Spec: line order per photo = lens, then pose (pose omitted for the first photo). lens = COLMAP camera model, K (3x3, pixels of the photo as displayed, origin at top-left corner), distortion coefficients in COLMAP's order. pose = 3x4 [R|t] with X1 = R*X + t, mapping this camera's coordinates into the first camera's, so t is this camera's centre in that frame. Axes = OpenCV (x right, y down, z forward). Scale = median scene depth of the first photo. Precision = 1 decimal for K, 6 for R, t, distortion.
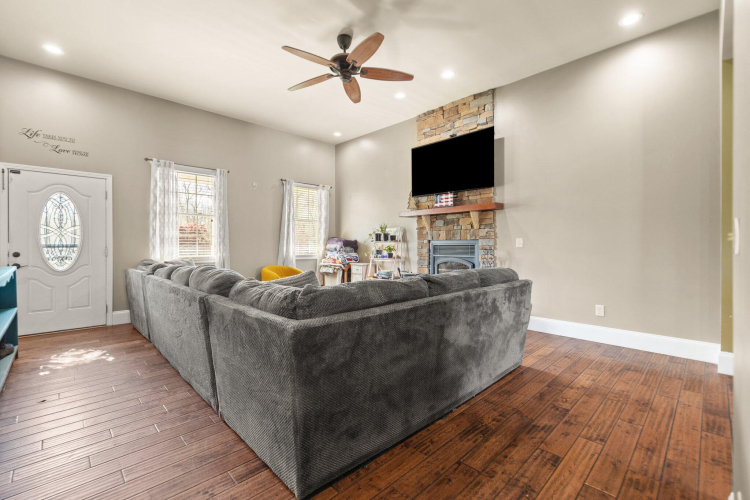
lens RADIAL K [[330.5, 0, 376.6], [0, 330.5, 246.2], [0, 0, 1]] dist [-0.002088, -0.000305]
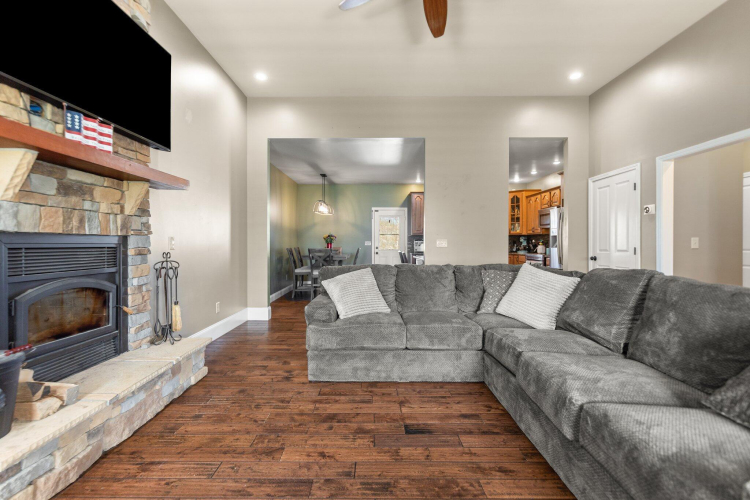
lens RADIAL K [[330.5, 0, 375.3], [0, 330.5, 246.5], [0, 0, 1]] dist [-0.002088, -0.000305]
pose [[-0.708395, -0.003210, 0.705809, -0.330284], [0.005388, 0.999936, 0.009954, -0.006255], [-0.705796, 0.010854, -0.708332, 1.084518]]
